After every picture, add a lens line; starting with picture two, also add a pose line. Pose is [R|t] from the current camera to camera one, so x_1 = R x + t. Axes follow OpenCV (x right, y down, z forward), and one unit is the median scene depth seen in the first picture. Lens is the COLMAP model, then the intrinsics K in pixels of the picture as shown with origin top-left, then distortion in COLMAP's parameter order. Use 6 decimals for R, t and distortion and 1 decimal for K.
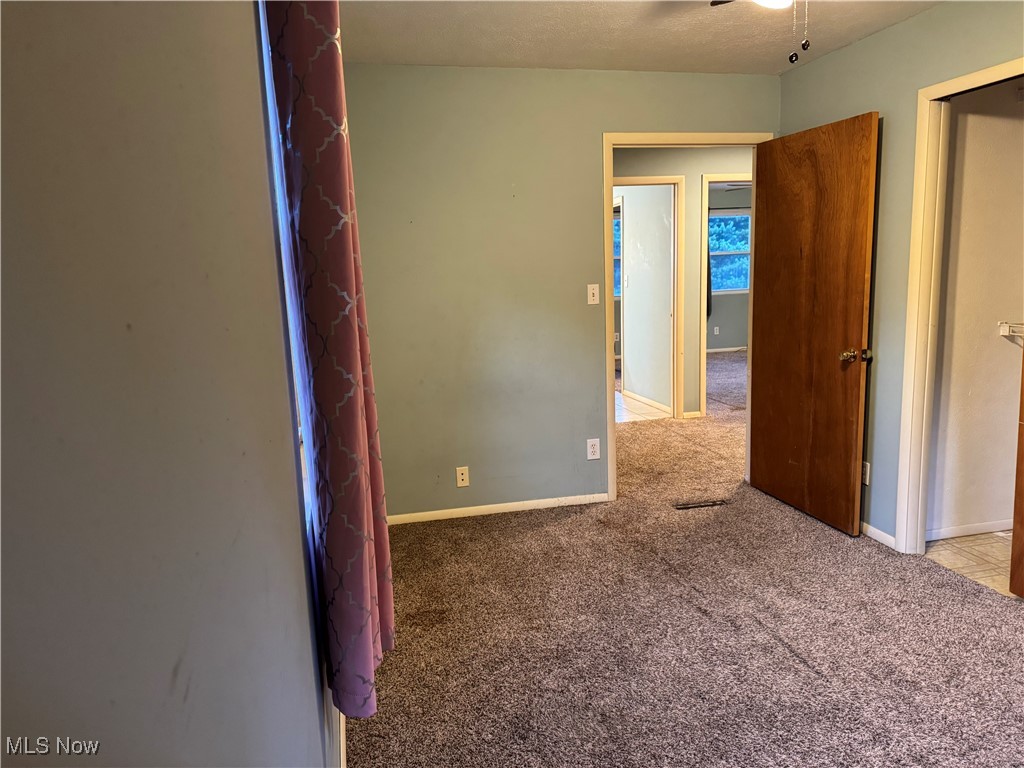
lens RADIAL K [[716.8, 0, 516.0], [0, 716.8, 383.7], [0, 0, 1]] dist [0.130226, -0.215100]
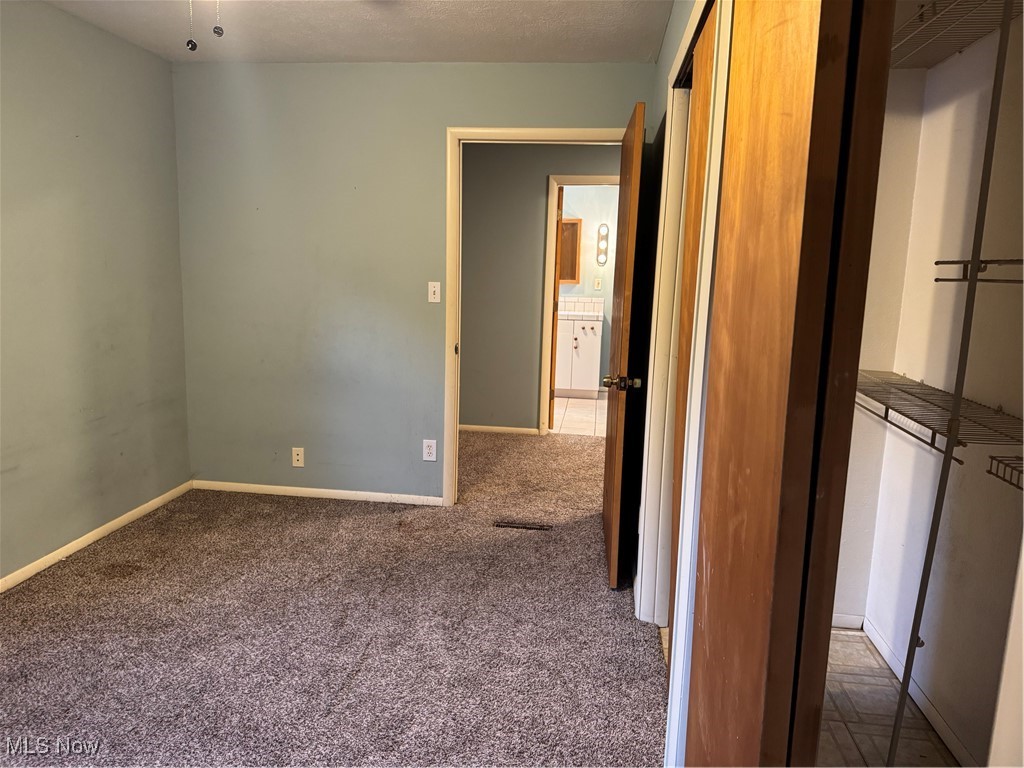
lens RADIAL K [[716.8, 0, 516.0], [0, 716.8, 383.7], [0, 0, 1]] dist [0.130226, -0.215100]
pose [[0.933253, 0.119772, -0.338663, 0.555437], [-0.118399, 0.992657, 0.024794, -0.038484], [0.339146, 0.016958, 0.940581, 0.122096]]
